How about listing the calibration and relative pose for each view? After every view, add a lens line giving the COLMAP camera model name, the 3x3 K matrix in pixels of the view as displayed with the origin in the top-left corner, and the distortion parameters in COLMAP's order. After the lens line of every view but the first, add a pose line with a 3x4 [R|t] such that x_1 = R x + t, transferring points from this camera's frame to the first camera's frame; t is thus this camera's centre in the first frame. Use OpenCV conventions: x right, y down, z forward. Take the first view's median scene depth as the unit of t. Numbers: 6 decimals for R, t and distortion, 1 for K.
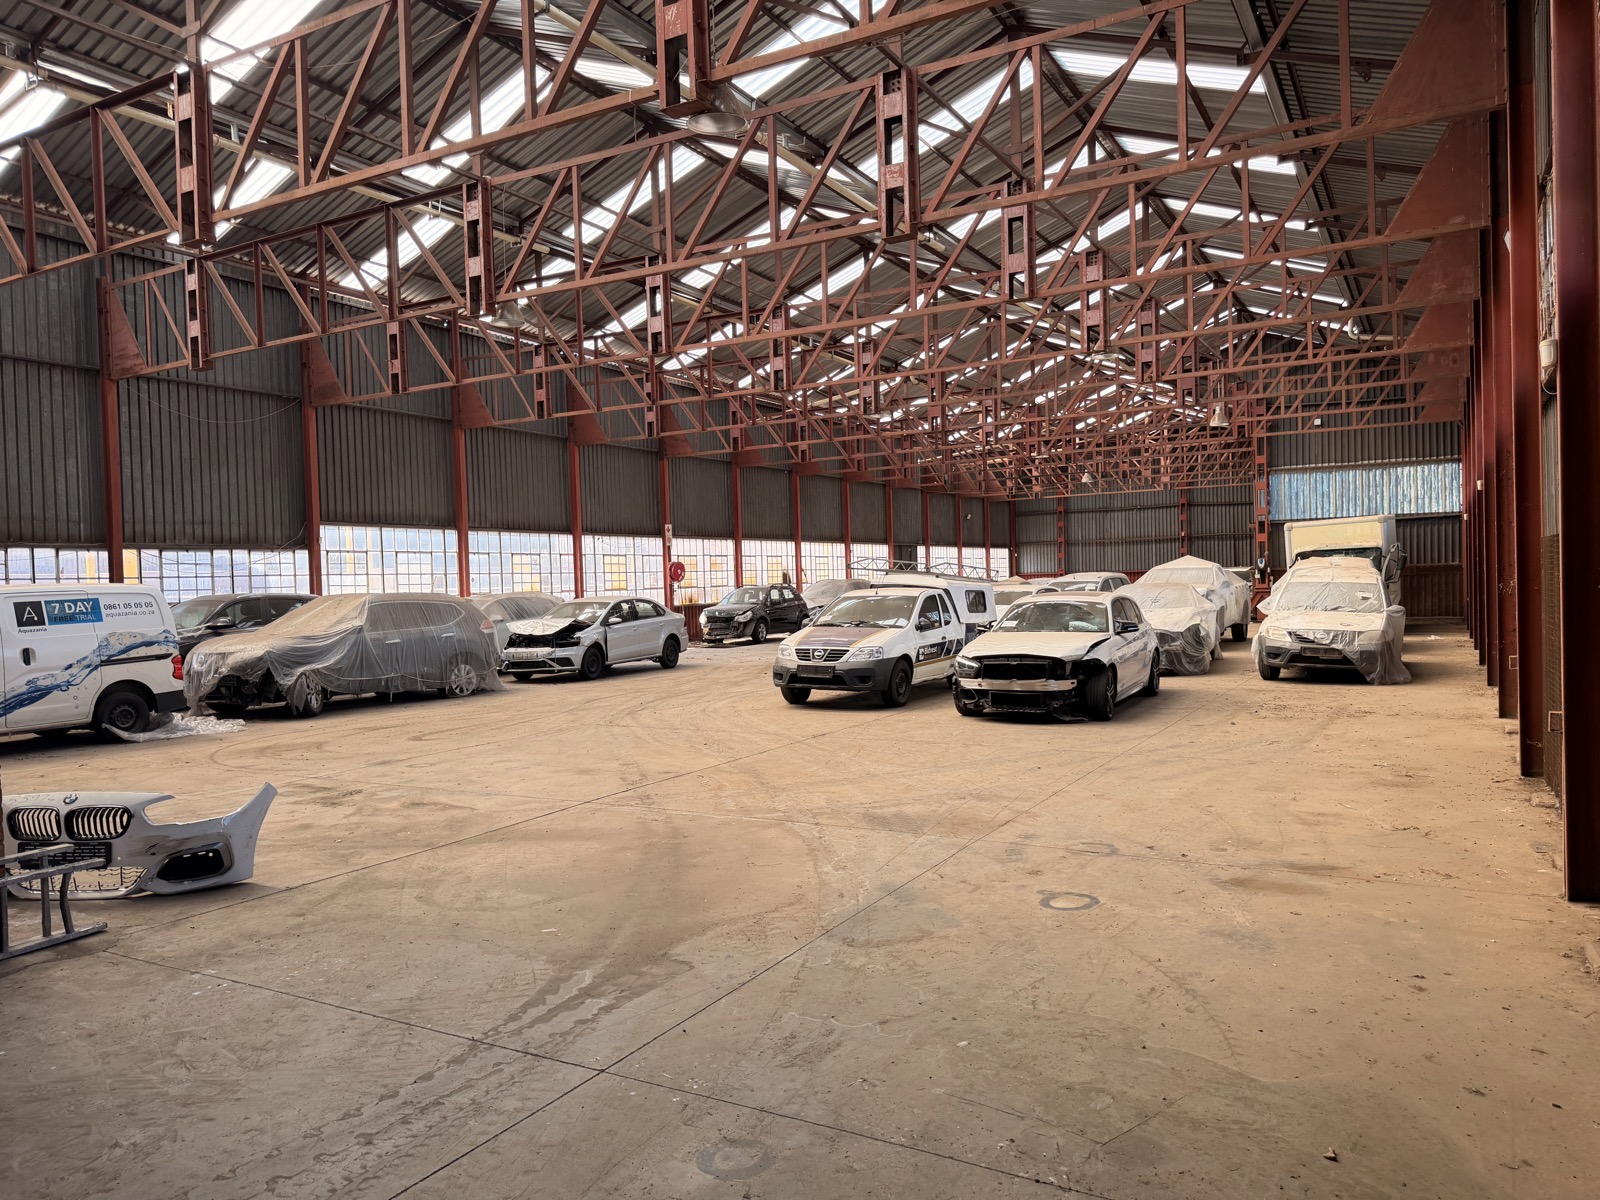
lens RADIAL K [[1128.5, 0, 802.9], [0, 1128.5, 603.5], [0, 0, 1]] dist [0.032805, -0.041050]
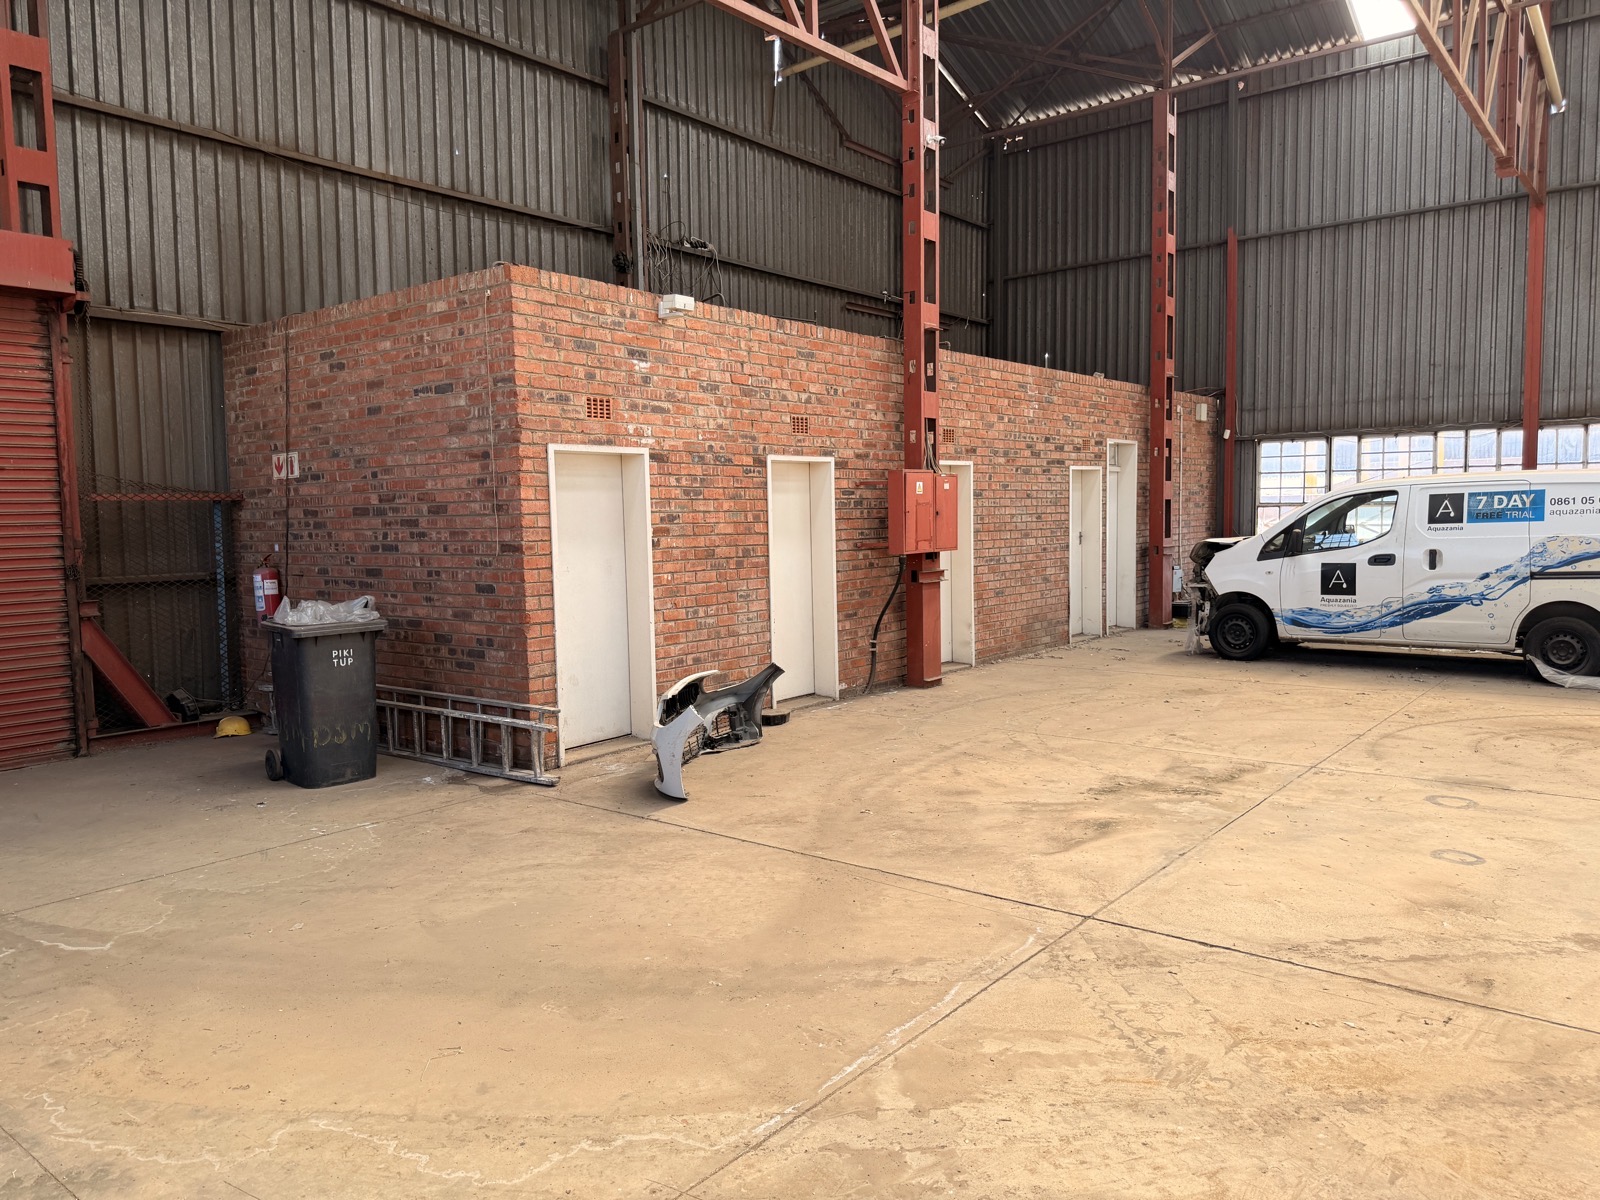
lens RADIAL K [[1128.5, 0, 807.4], [0, 1128.5, 594.3], [0, 0, 1]] dist [0.032805, -0.041050]
pose [[-0.165241, 0.101431, -0.981024, 0.419963], [0.004424, 0.994764, 0.102107, -0.029448], [0.986243, 0.012533, -0.164824, 1.255444]]
